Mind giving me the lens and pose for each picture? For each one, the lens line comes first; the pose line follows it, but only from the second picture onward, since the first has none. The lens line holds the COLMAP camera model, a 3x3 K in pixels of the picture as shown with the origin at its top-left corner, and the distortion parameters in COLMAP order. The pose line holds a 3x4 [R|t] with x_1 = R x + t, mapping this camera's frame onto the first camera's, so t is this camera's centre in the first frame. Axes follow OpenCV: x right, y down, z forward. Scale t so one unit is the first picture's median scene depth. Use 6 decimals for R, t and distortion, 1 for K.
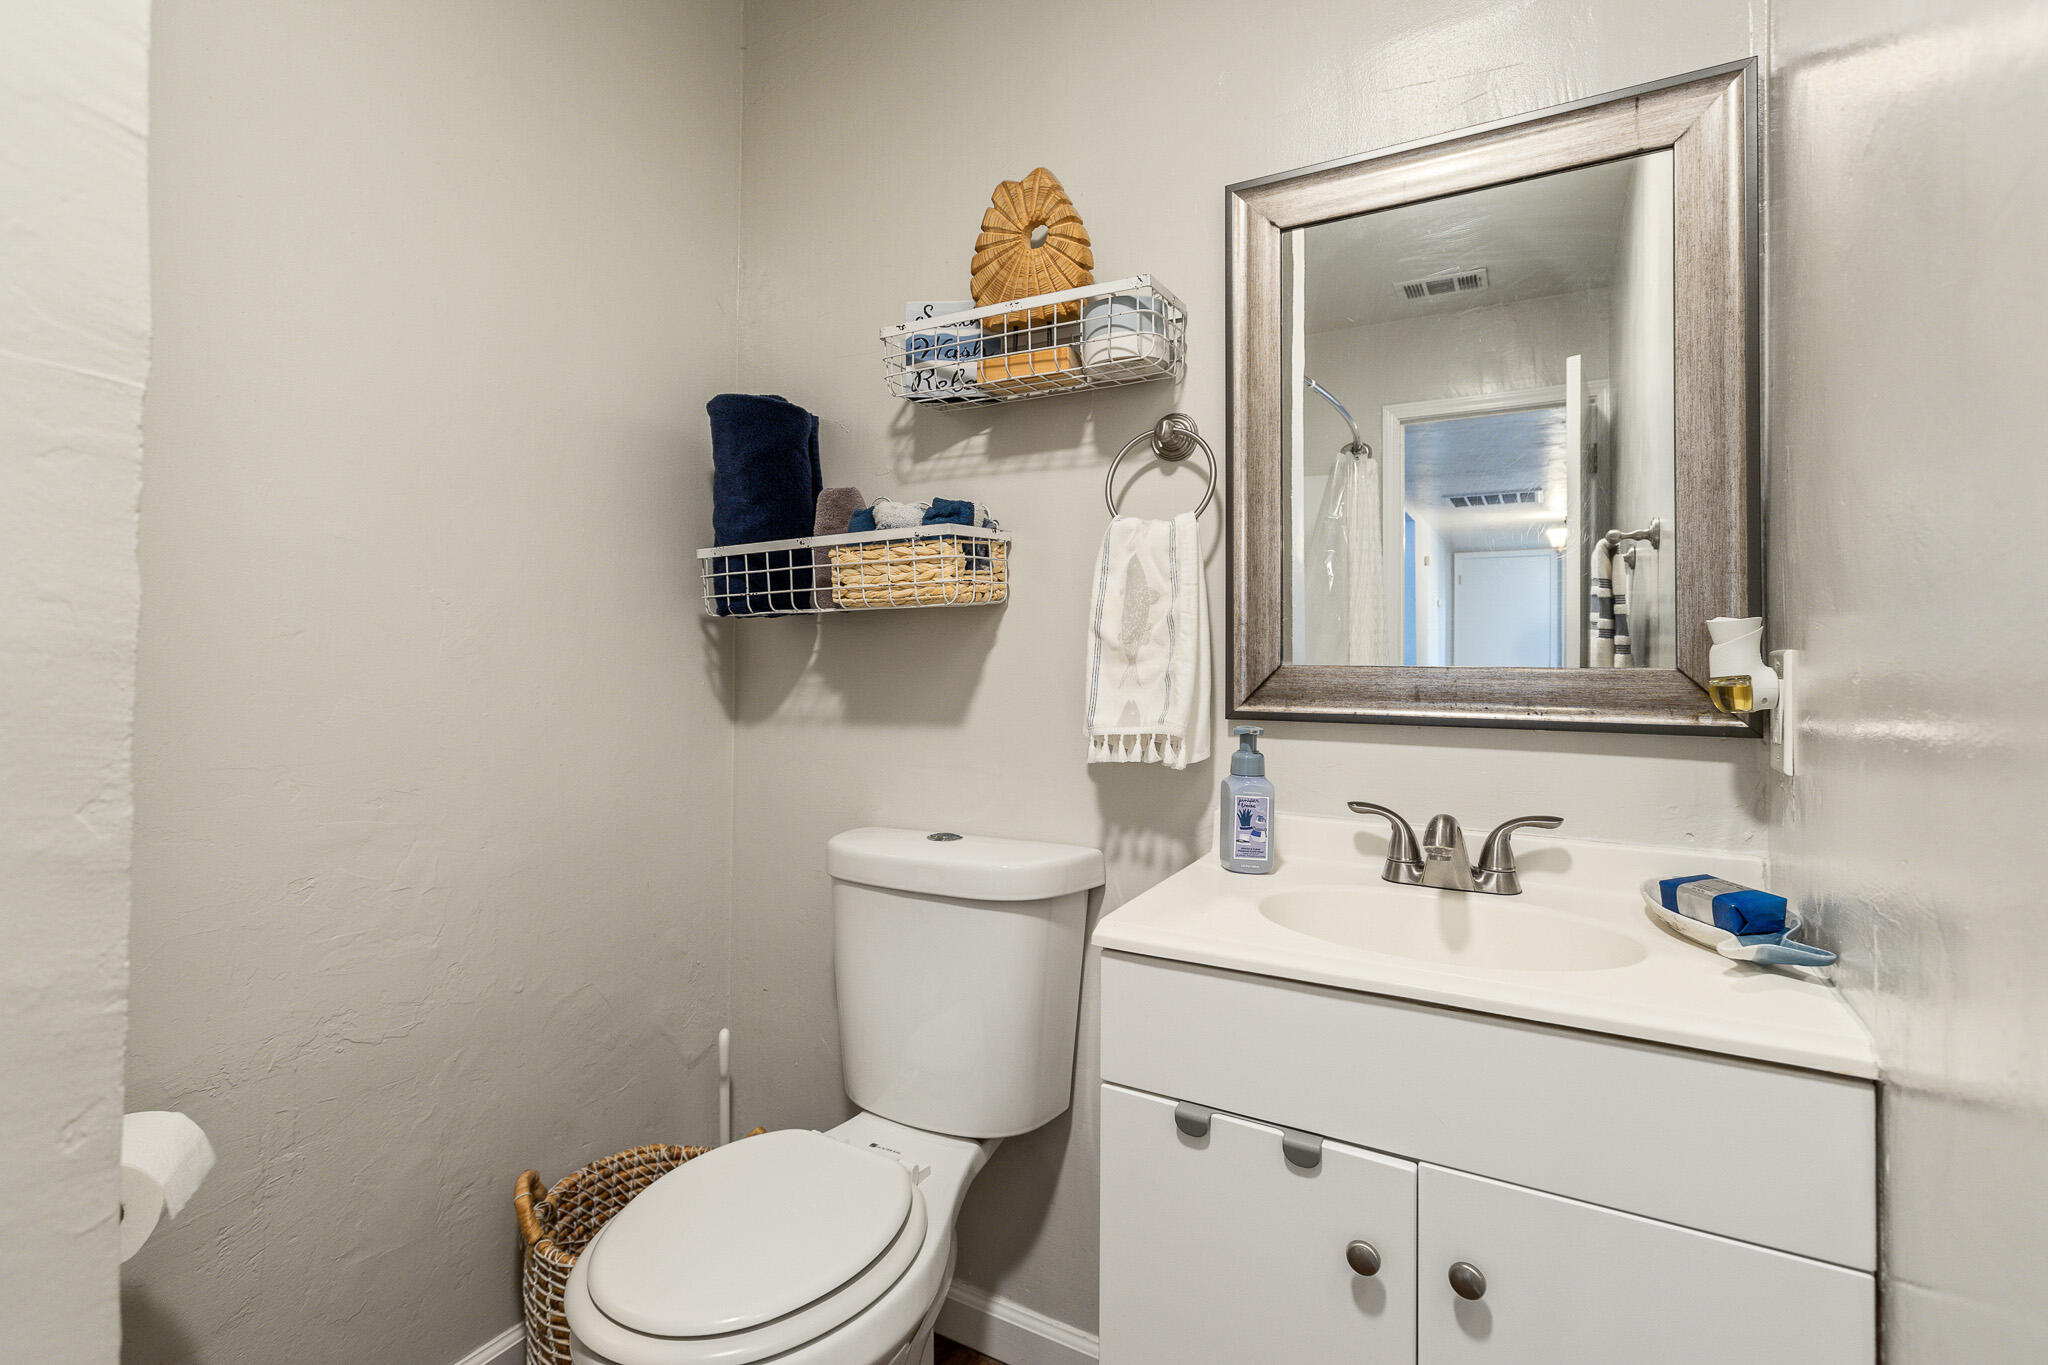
lens RADIAL K [[949.6, 0, 1022.8], [0, 949.6, 638.6], [0, 0, 1]] dist [0.000459, 0.000757]
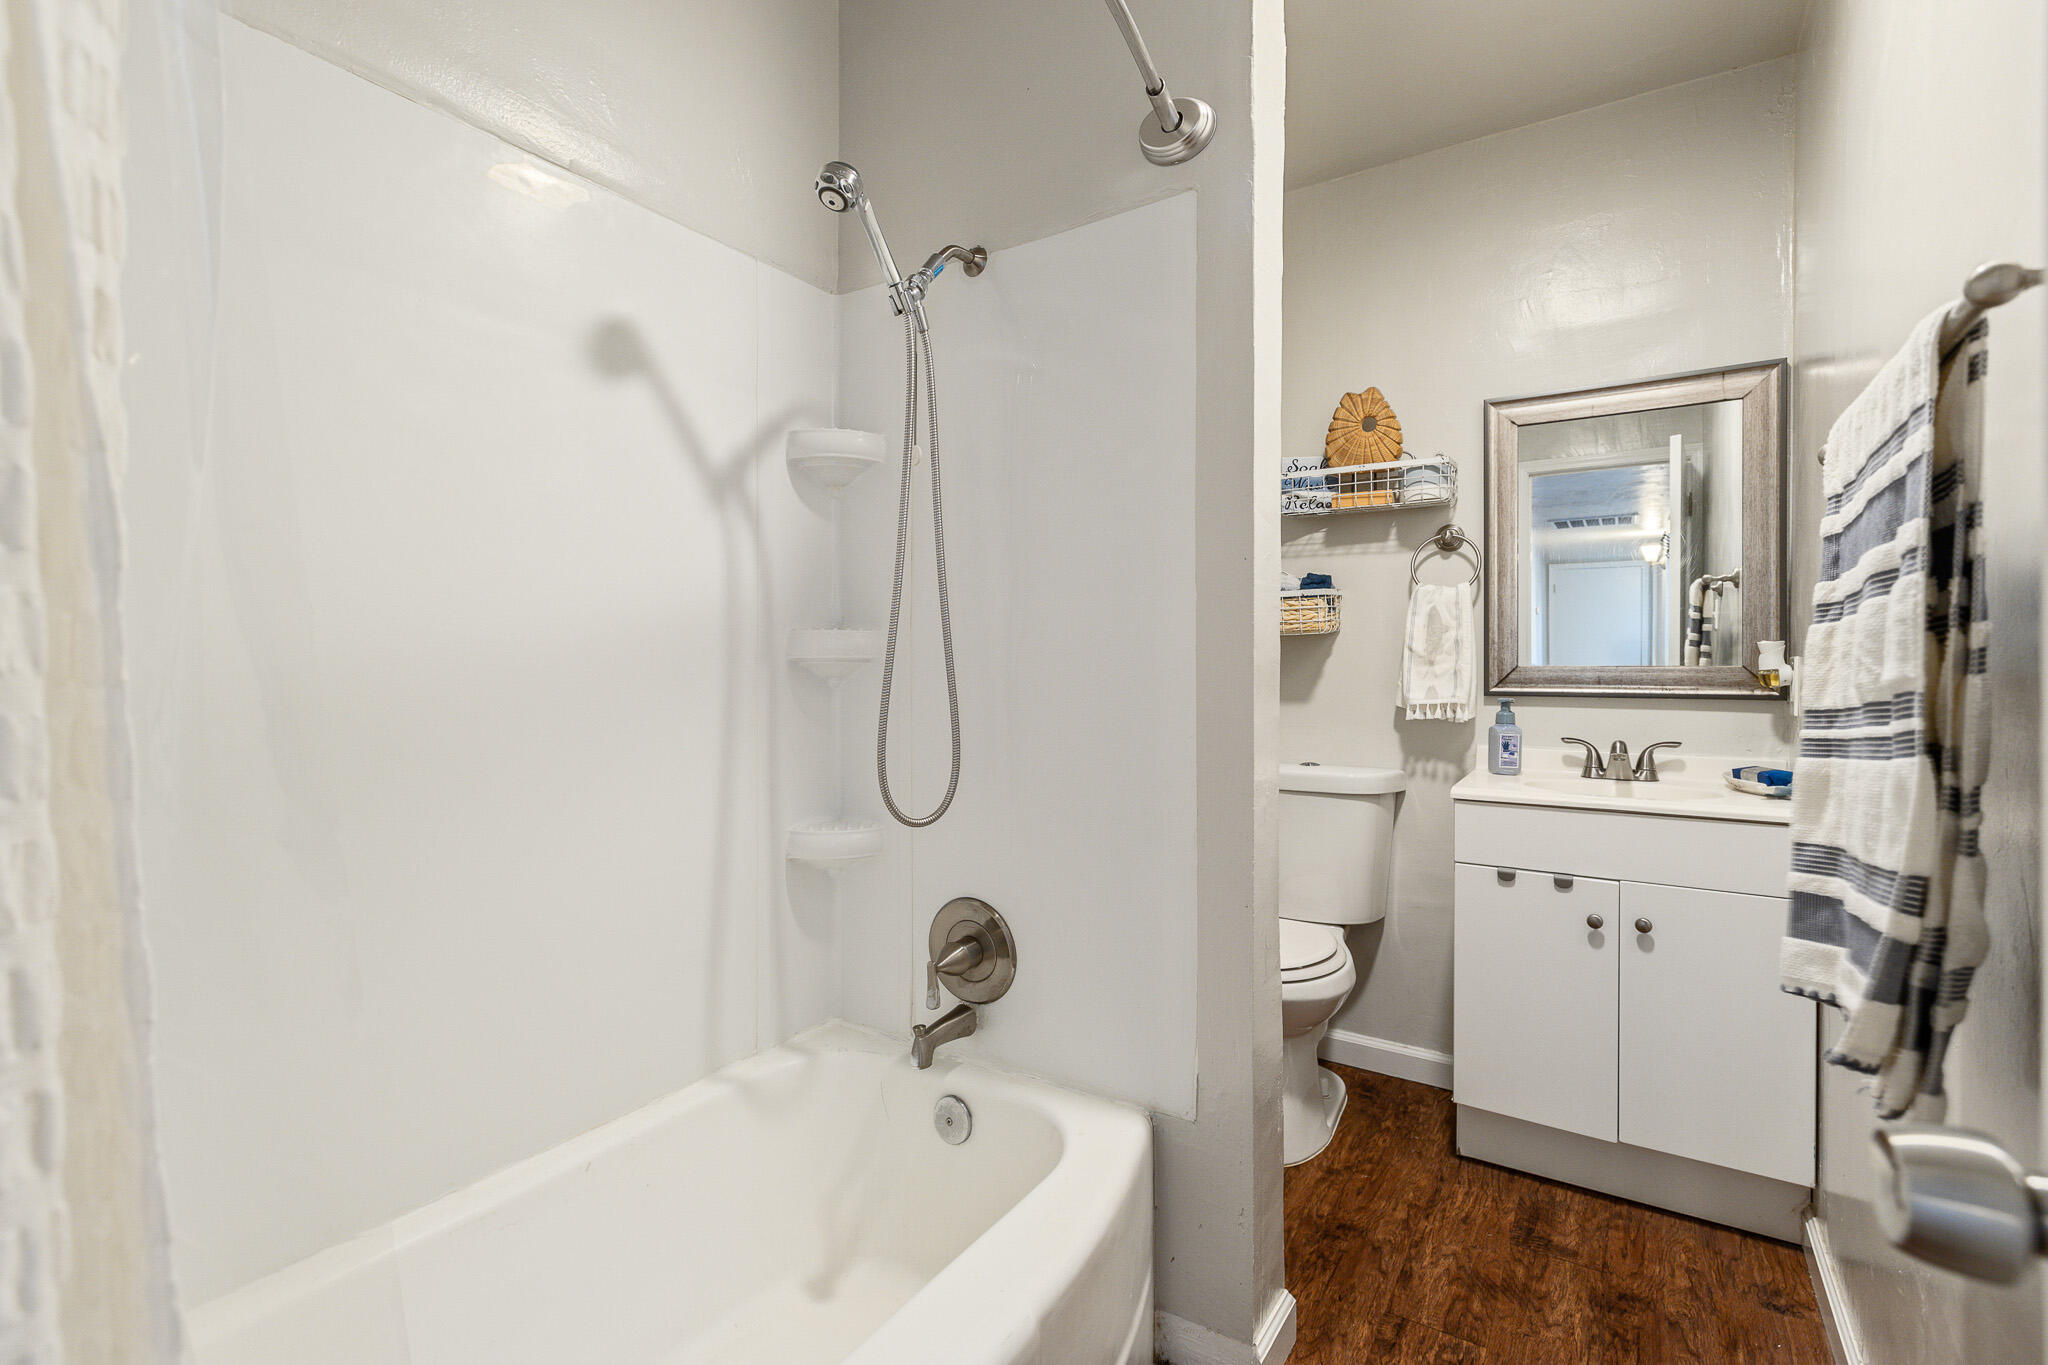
lens RADIAL K [[943.0, 0, 1018.1], [0, 943.0, 660.5], [0, 0, 1]] dist [-0.000627, 0.000044]
pose [[0.997520, -0.004986, -0.070211, -0.560519], [0.006159, 0.999845, 0.016504, -0.018060], [0.070118, -0.016895, 0.997396, -0.878396]]
